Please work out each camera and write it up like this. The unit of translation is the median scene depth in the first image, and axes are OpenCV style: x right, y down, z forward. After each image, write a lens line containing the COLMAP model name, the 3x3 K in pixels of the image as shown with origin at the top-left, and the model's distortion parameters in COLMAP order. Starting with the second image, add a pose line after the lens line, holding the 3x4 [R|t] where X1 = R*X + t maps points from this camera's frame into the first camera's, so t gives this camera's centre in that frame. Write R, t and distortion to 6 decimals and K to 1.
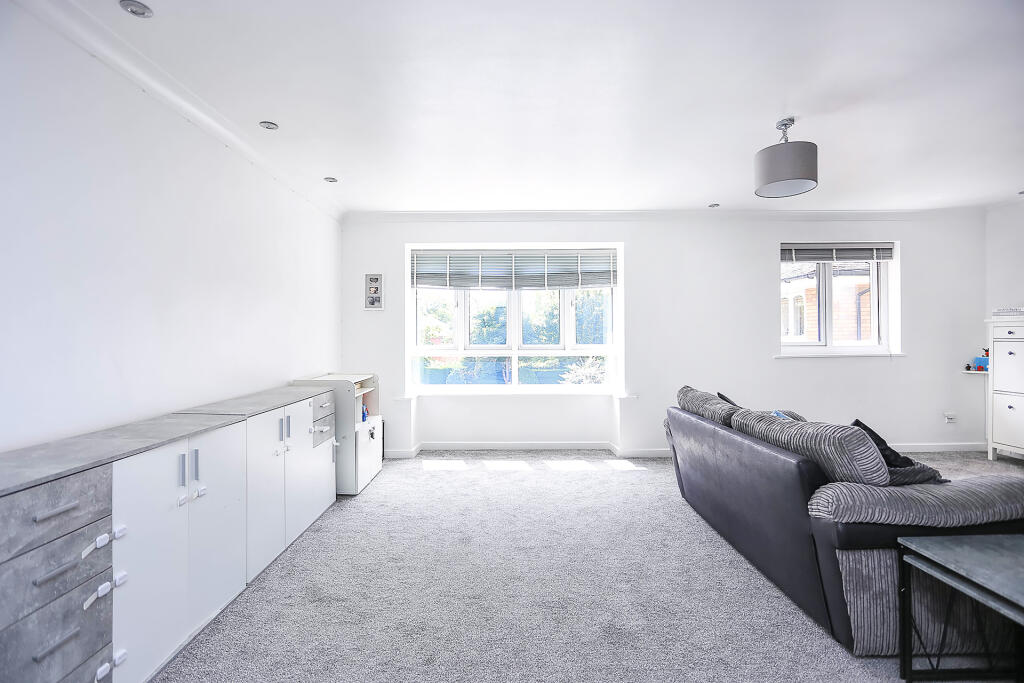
lens RADIAL K [[507.1, 0, 511.9], [0, 507.1, 345.7], [0, 0, 1]] dist [-0.054708, 0.026267]
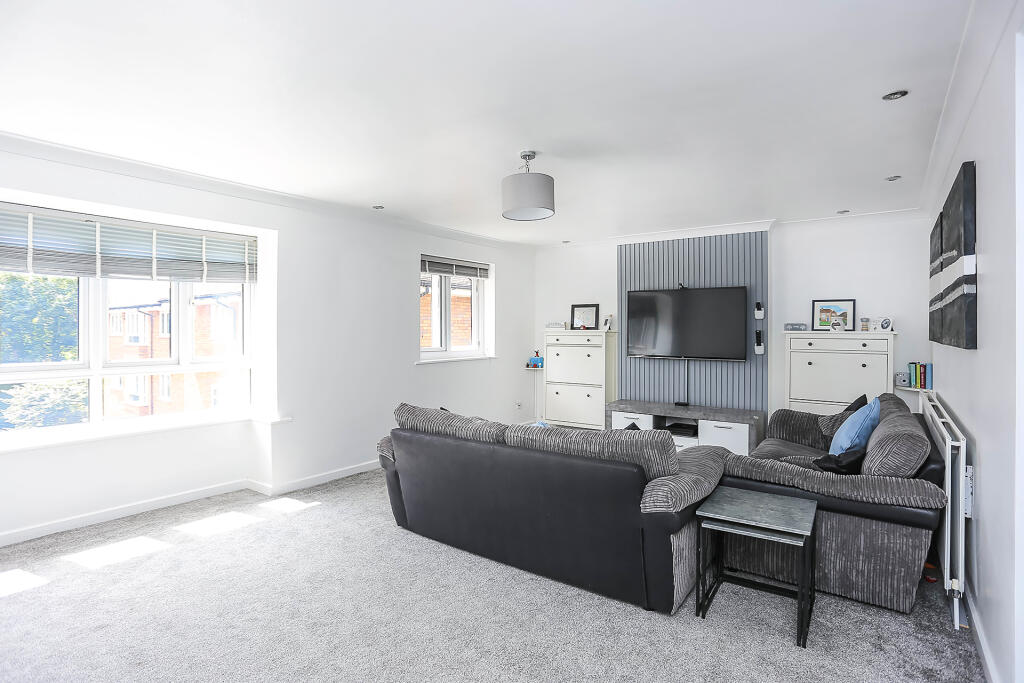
lens RADIAL K [[517.9, 0, 504.5], [0, 517.9, 331.1], [0, 0, 1]] dist [-0.055957, 0.027800]
pose [[0.603818, 0.005062, 0.797106, -0.216764], [0.012312, 0.999801, -0.015676, -0.025695], [-0.797027, 0.019279, 0.603635, 0.209857]]
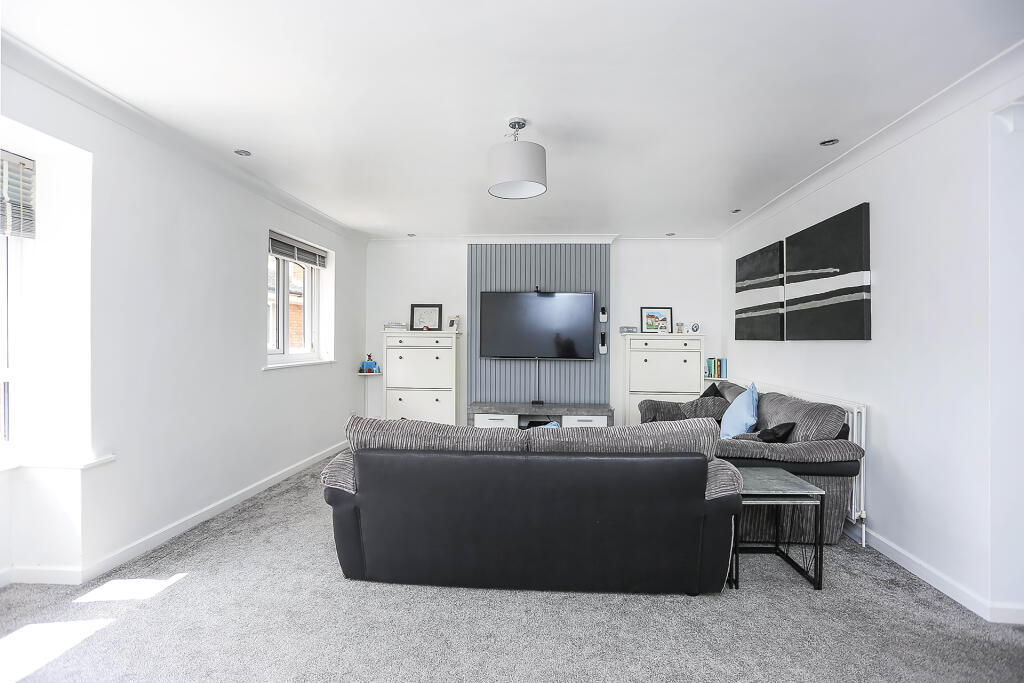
lens RADIAL K [[507.1, 0, 511.9], [0, 507.1, 345.7], [0, 0, 1]] dist [-0.054708, 0.026267]
pose [[0.081615, -0.001781, 0.996662, -0.241537], [0.013120, 0.999914, 0.000713, -0.010004], [-0.996578, 0.013018, 0.081632, 0.539440]]
